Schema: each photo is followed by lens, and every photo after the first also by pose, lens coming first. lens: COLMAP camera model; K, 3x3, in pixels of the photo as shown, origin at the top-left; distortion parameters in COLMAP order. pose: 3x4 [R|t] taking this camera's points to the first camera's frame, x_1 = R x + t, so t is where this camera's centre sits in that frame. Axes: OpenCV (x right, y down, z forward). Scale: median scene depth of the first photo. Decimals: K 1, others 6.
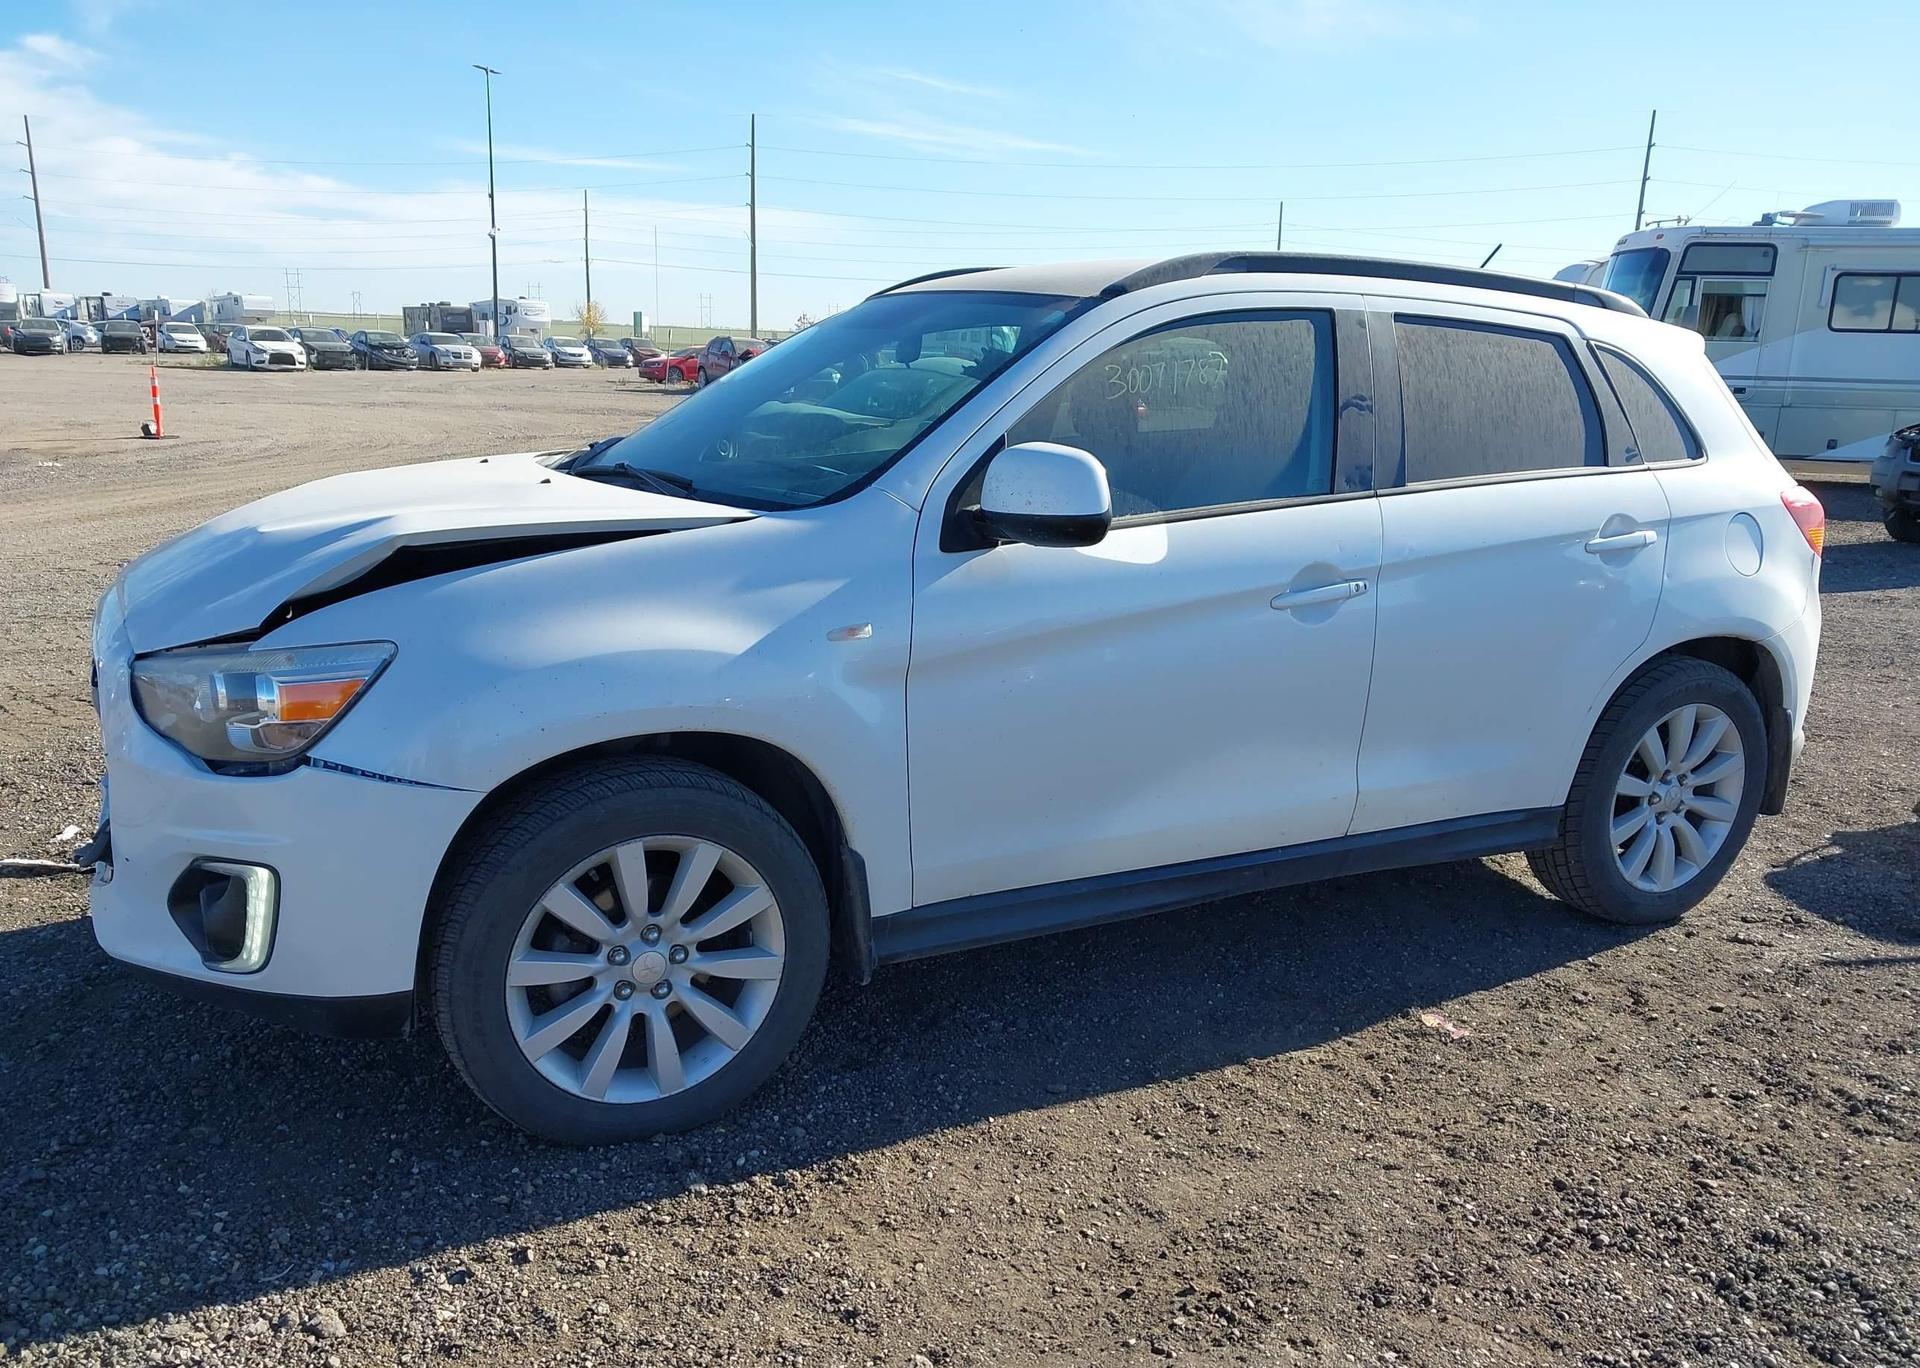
lens RADIAL K [[1550.9, 0, 930.4], [0, 1550.9, 692.2], [0, 0, 1]] dist [0.029448, -0.034404]
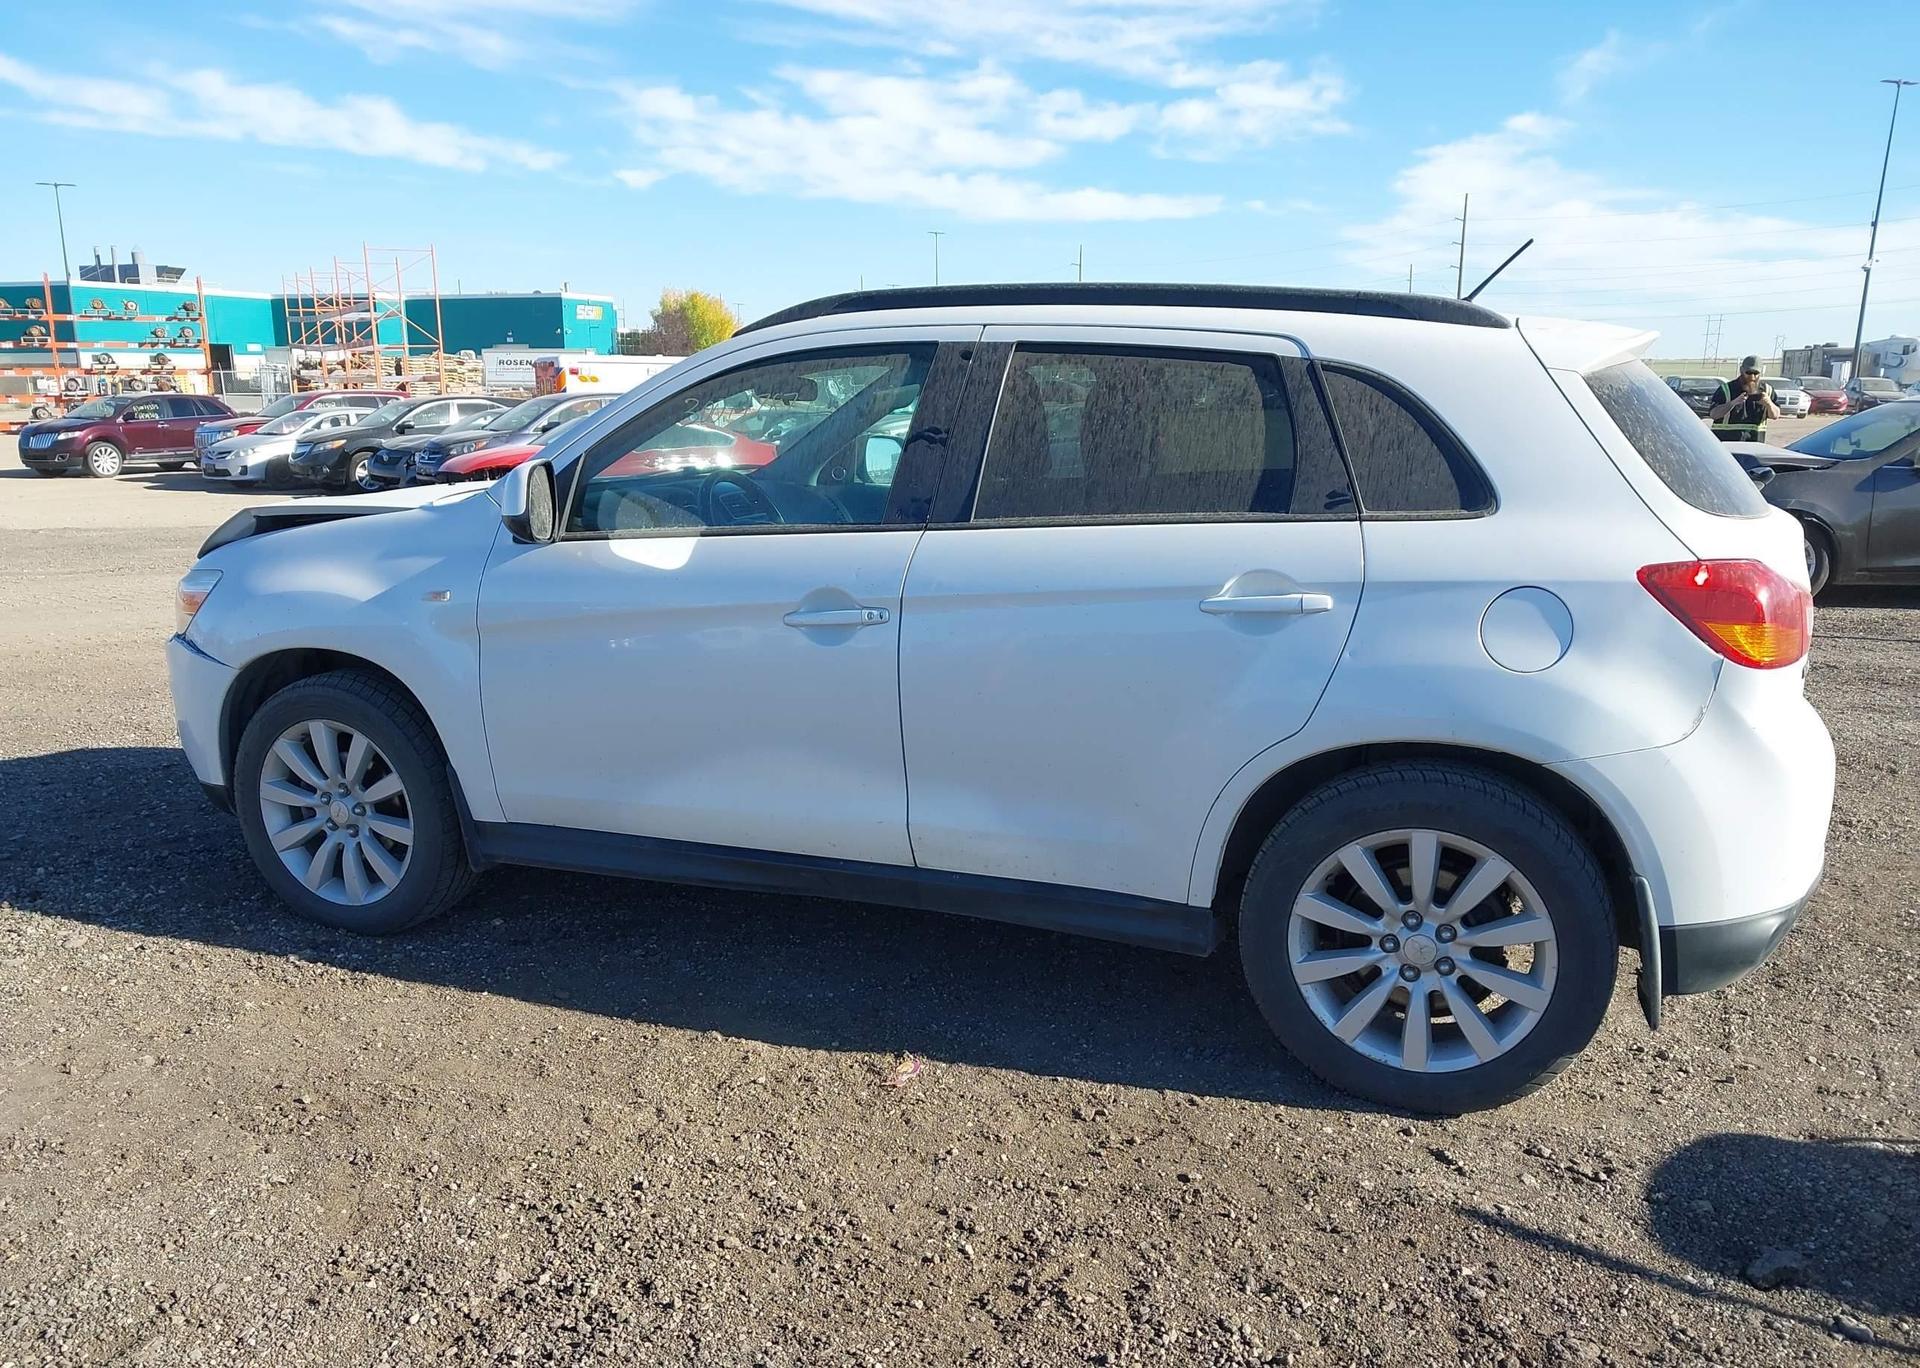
lens RADIAL K [[1550.9, 0, 930.4], [0, 1550.9, 692.2], [0, 0, 1]] dist [0.029448, -0.034404]
pose [[0.649365, 0.126506, -0.749881, 1.023672], [-0.149619, 0.988047, 0.037121, -0.058463], [0.745613, 0.088092, 0.660531, 0.352691]]
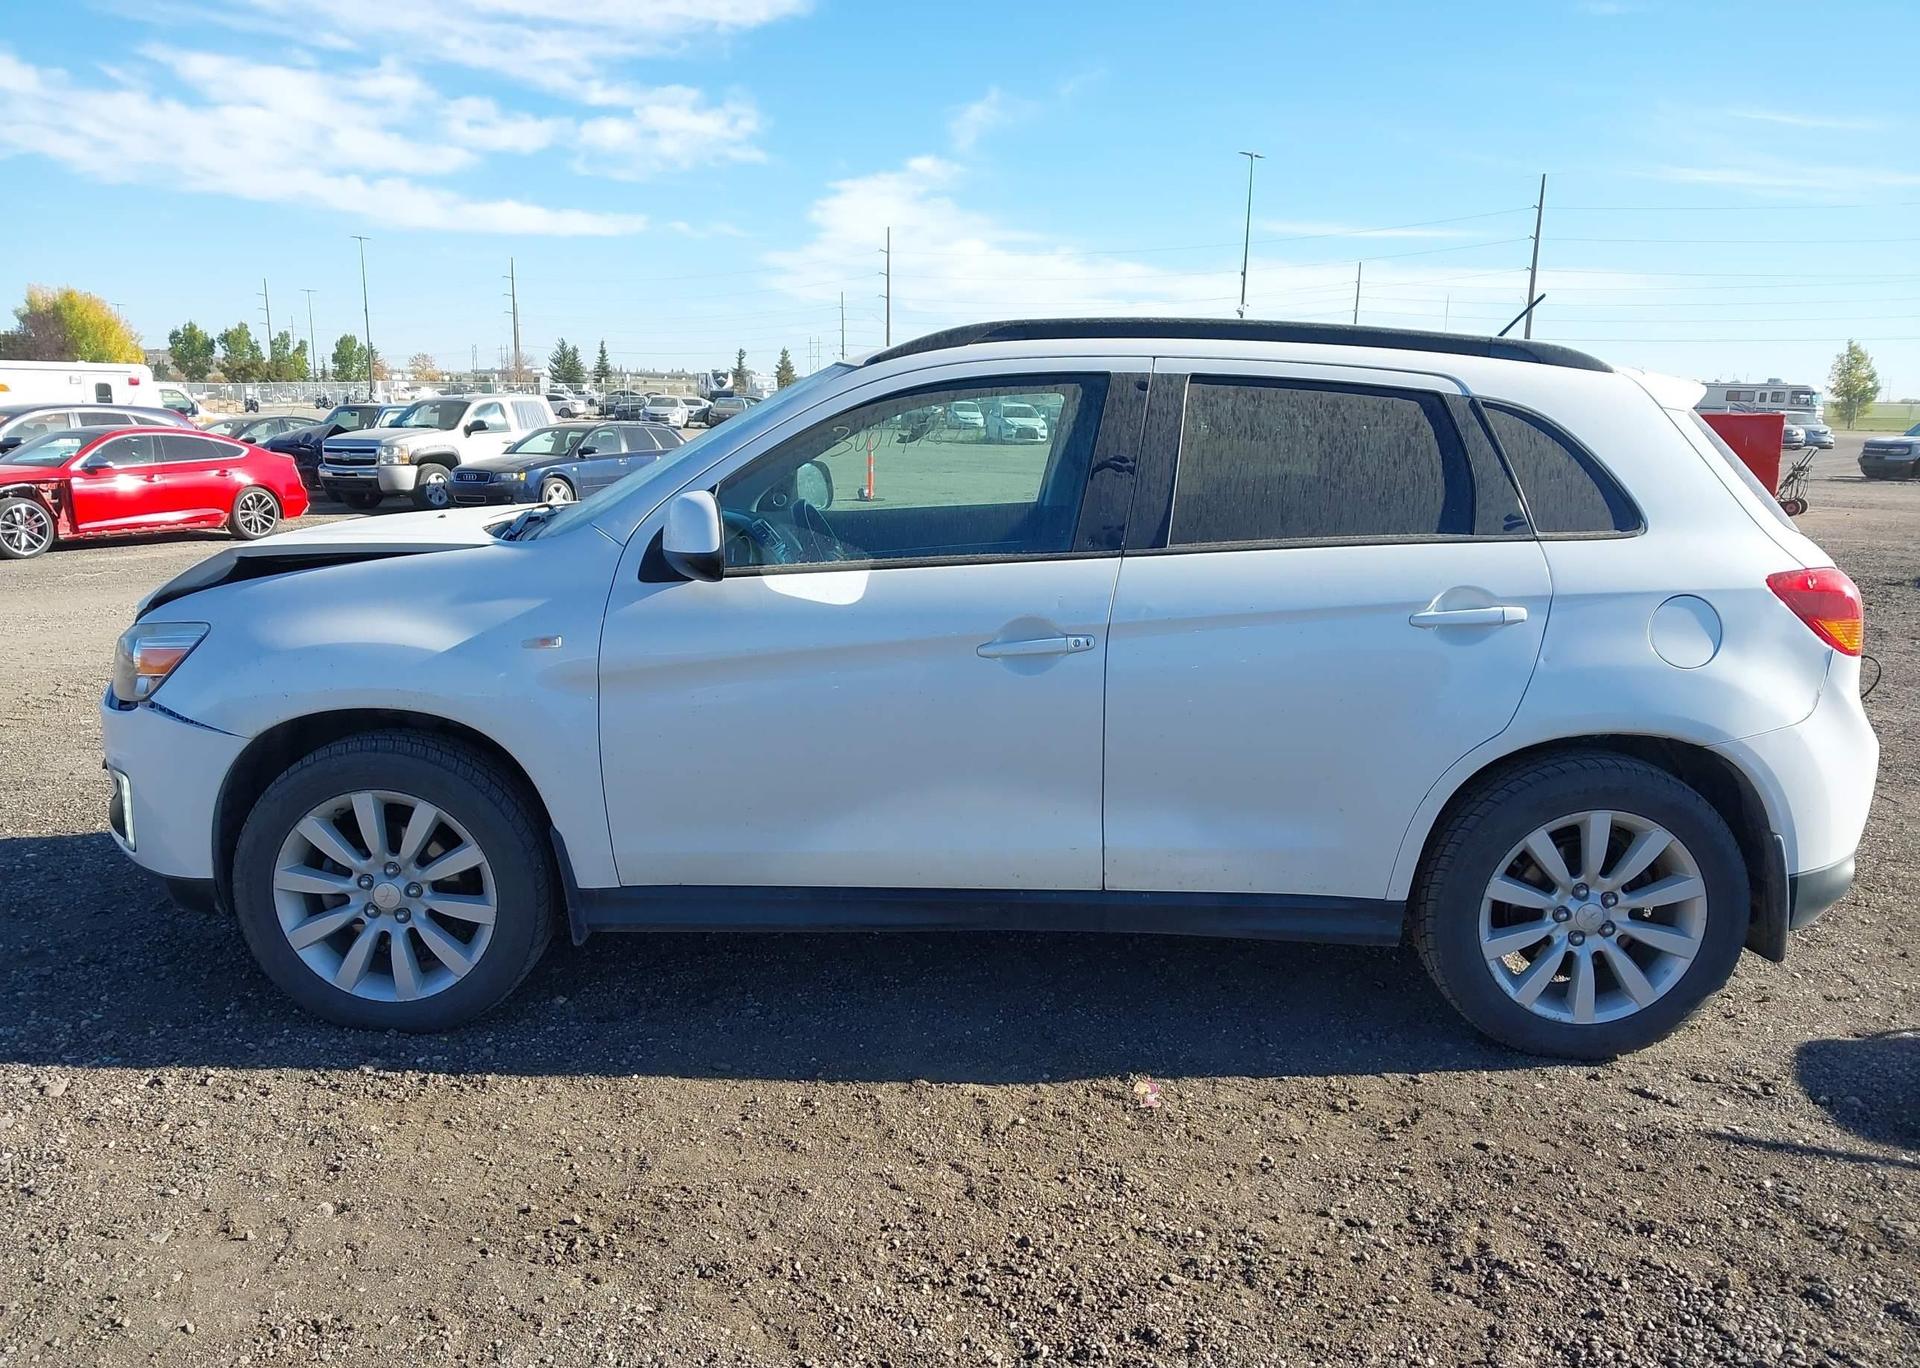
lens RADIAL K [[1550.9, 0, 930.4], [0, 1550.9, 692.2], [0, 0, 1]] dist [0.029448, -0.034404]
pose [[0.878363, 0.076336, -0.471860, 0.645792], [-0.096899, 0.995105, -0.019392, -0.005521], [0.468070, 0.062756, 0.881460, 0.059702]]
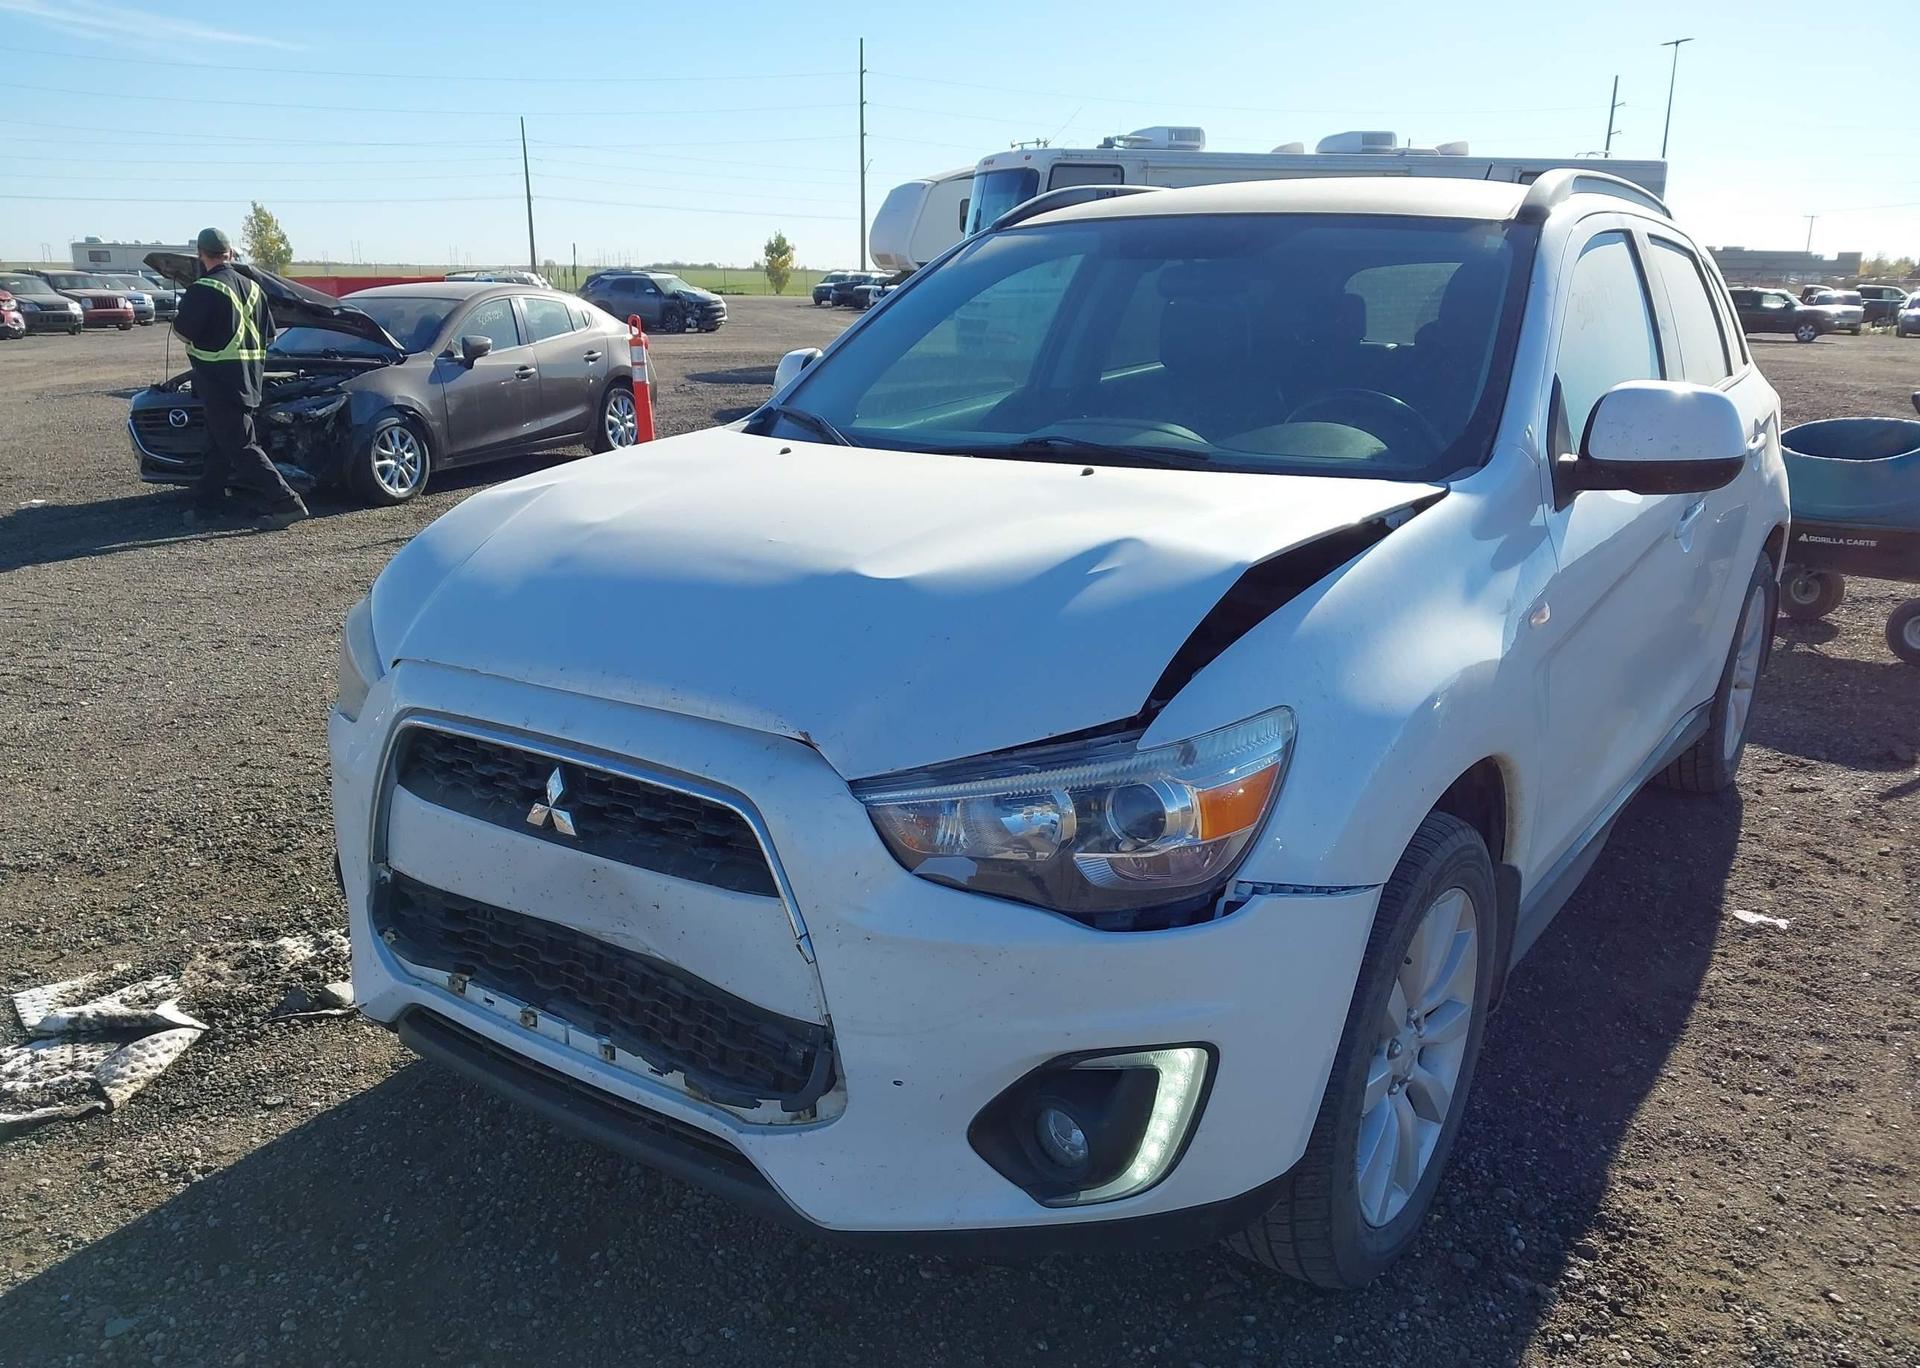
lens RADIAL K [[1550.9, 0, 930.4], [0, 1550.9, 692.2], [0, 0, 1]] dist [0.029448, -0.034404]
pose [[0.886685, -0.143348, 0.439592, -0.599710], [0.121963, 0.989568, 0.076684, -0.084773], [-0.445998, -0.014381, 0.894918, 0.308116]]
